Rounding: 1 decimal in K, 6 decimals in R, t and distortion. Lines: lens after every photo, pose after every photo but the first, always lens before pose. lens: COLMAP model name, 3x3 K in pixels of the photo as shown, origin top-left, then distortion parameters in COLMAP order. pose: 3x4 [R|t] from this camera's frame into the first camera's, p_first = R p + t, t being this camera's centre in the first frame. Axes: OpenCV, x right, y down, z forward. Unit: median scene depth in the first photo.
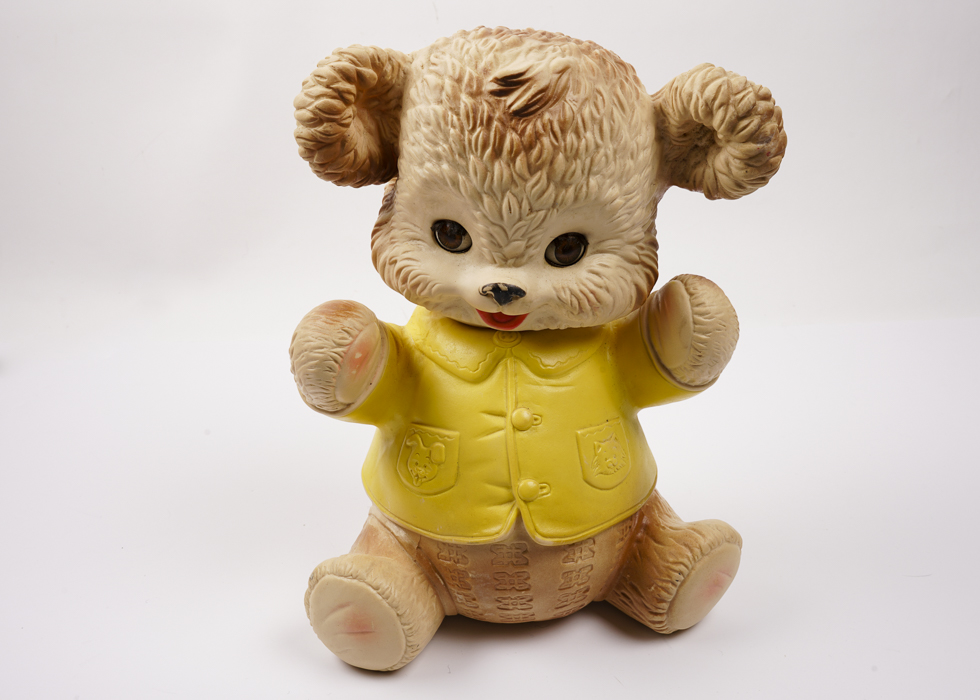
lens RADIAL K [[846.7, 0, 490.5], [0, 846.7, 345.8], [0, 0, 1]] dist [-0.022347, -0.000059]
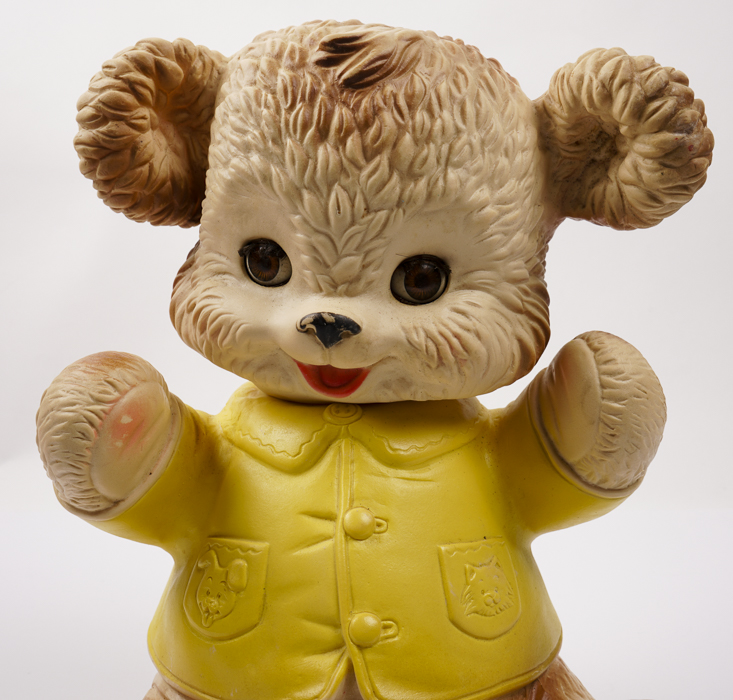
lens RADIAL K [[861.6, 0, 371.5], [0, 861.6, 350.8], [0, 0, 1]] dist [-0.010555, 0.000000]
pose [[0.999472, 0.011854, -0.030251, 0.069442], [-0.019461, 0.963986, -0.265239, 0.141754], [0.026017, 0.265687, 0.963708, 0.292828]]
